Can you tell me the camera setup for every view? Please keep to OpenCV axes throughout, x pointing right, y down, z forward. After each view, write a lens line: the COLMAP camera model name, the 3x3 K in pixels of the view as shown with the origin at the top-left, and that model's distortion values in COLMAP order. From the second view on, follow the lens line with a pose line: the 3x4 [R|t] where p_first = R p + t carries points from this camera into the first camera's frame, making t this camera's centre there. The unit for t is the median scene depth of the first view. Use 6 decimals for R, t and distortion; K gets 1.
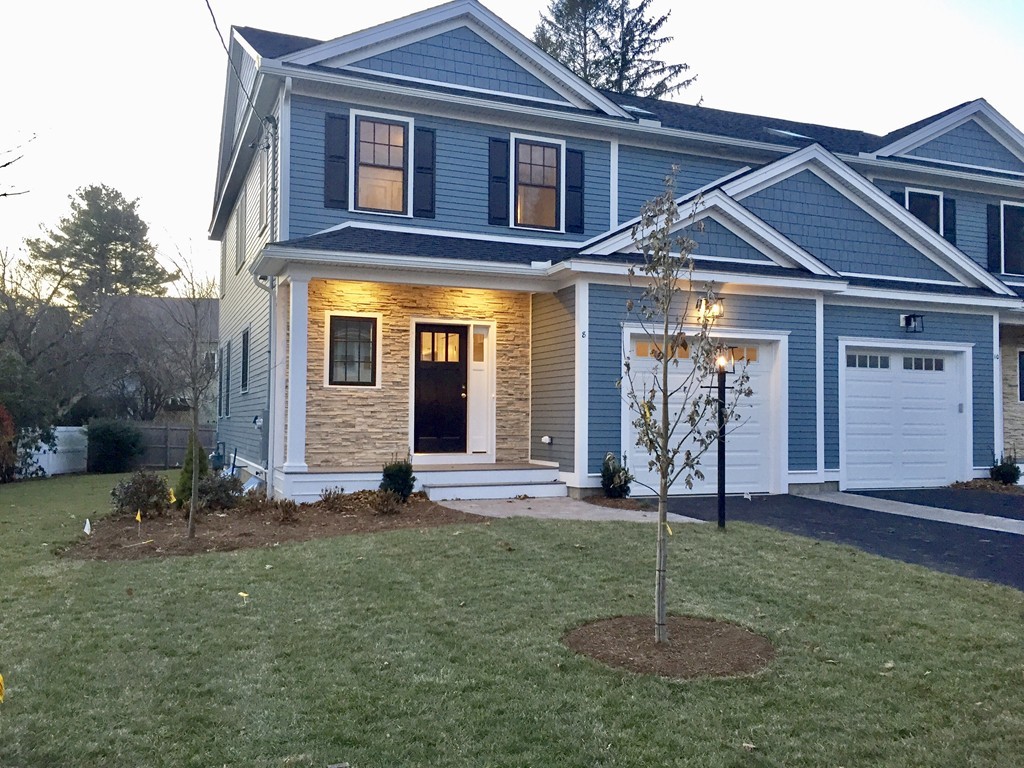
lens RADIAL K [[847.3, 0, 512.0], [0, 847.3, 384.0], [0, 0, 1]] dist [0.053875, 0.003079]
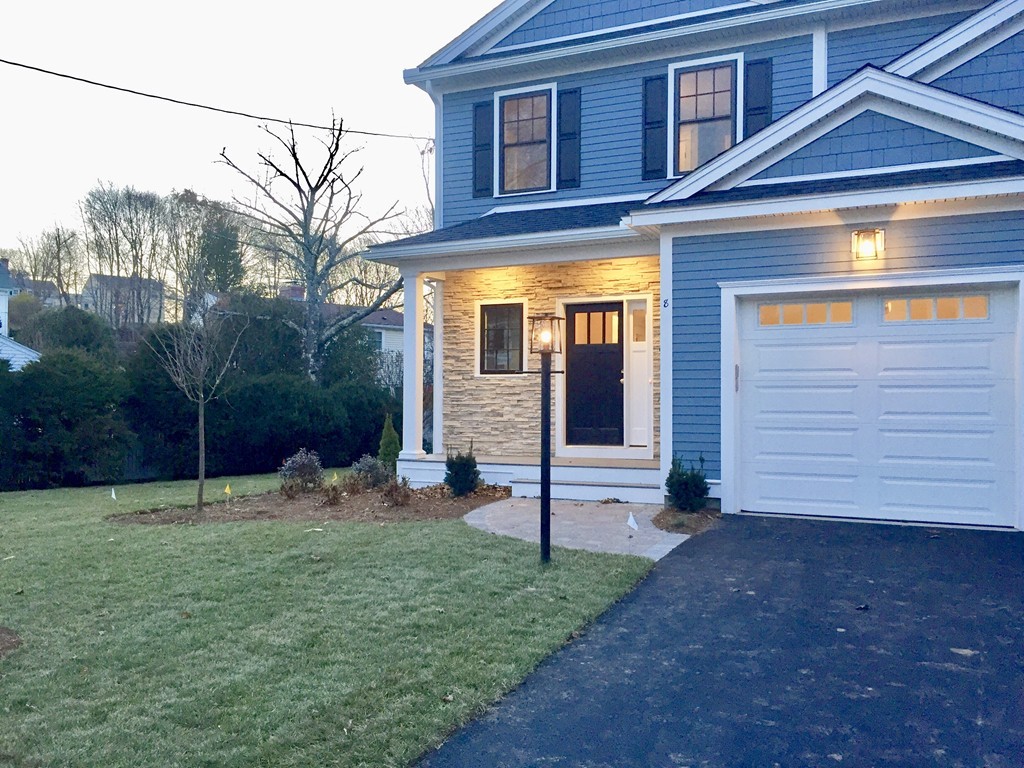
lens RADIAL K [[871.2, 0, 512.0], [0, 871.2, 384.0], [0, 0, 1]] dist [0.049901, 0.001732]
pose [[0.688143, -0.017451, -0.725365, 0.534217], [0.032329, 0.999455, 0.006625, 0.006793], [0.724854, -0.028009, 0.688333, 0.302367]]
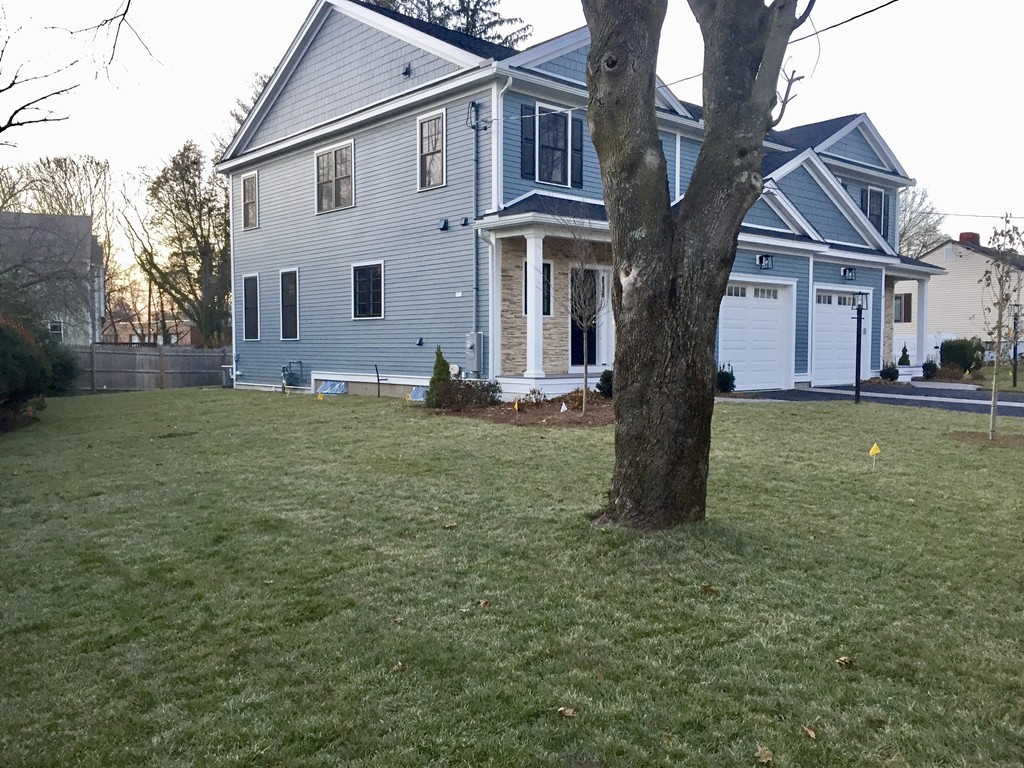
lens RADIAL K [[871.2, 0, 512.0], [0, 871.2, 384.0], [0, 0, 1]] dist [0.049901, 0.001732]
pose [[0.942703, -0.018467, 0.333122, -0.661645], [-0.012752, 0.995743, 0.091288, -0.013605], [-0.333390, -0.090305, 0.938454, -0.277943]]
